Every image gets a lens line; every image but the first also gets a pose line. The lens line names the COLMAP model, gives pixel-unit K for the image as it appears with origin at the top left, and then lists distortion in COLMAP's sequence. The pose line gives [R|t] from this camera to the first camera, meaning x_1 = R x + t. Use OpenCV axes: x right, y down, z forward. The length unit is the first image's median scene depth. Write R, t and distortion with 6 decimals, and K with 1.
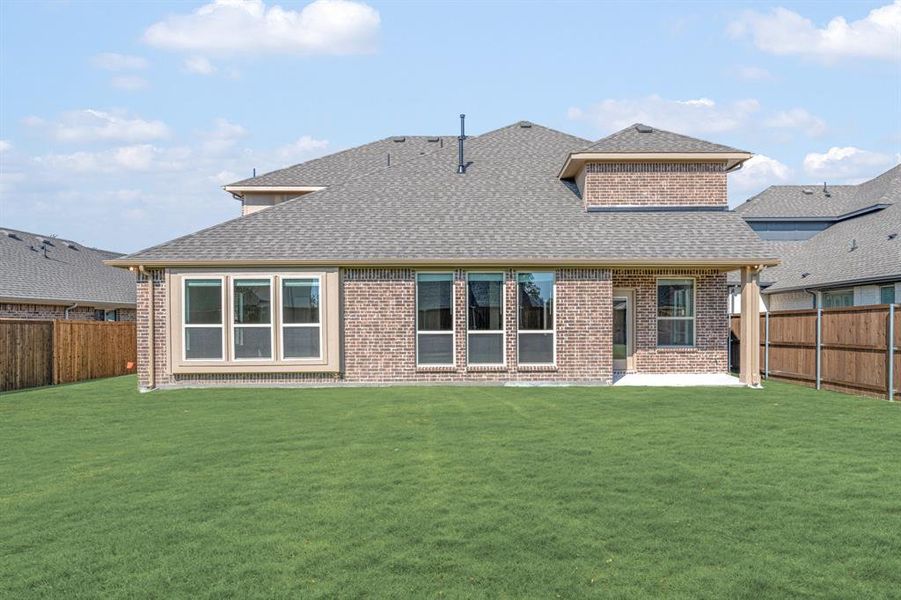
lens RADIAL K [[610.2, 0, 451.9], [0, 610.2, 306.0], [0, 0, 1]] dist [0.004724, -0.003671]
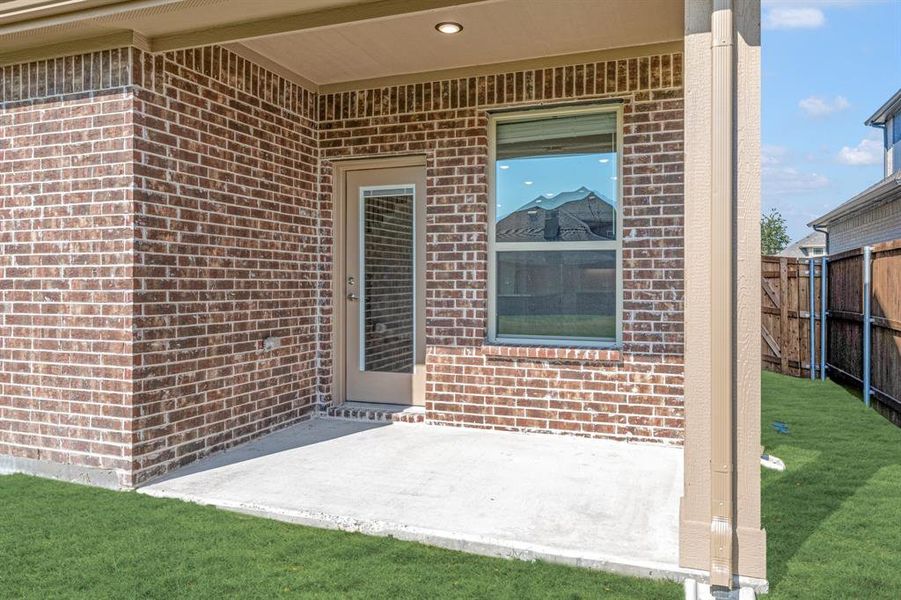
lens RADIAL K [[610.2, 0, 497.4], [0, 610.2, 275.3], [0, 0, 1]] dist [0.004724, -0.003671]
pose [[0.941211, -0.000521, -0.337818, 0.501673], [0.003053, 0.999971, 0.006964, 0.036431], [0.337805, -0.007586, 0.941186, 0.807941]]
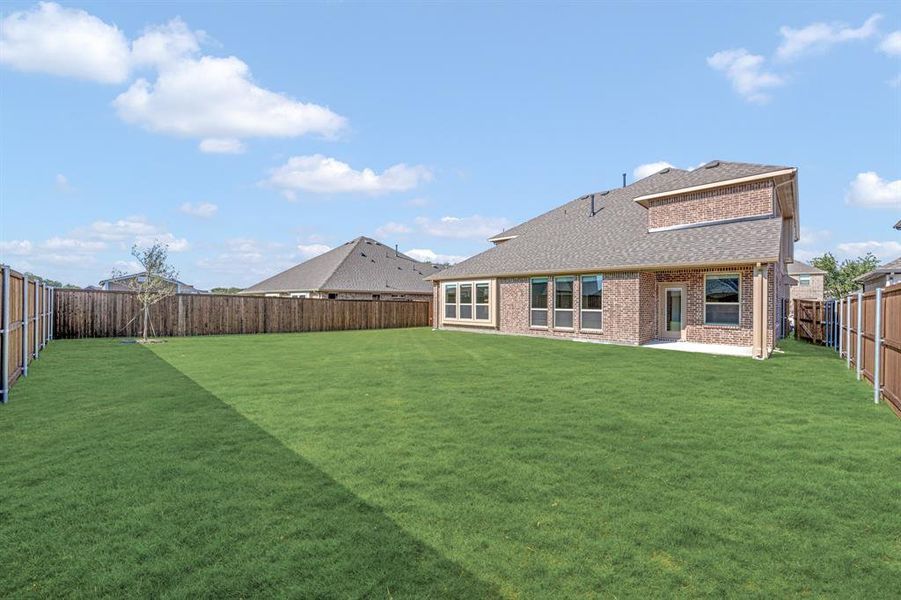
lens RADIAL K [[368.6, 0, 448.9], [0, 368.6, 301.7], [0, 0, 1]] dist [-0.004684, 0.000260]
pose [[0.692861, 0.008804, -0.721017, 0.608072], [0.006690, 0.999804, 0.018636, -0.004160], [0.721040, -0.017735, 0.692666, -0.002564]]
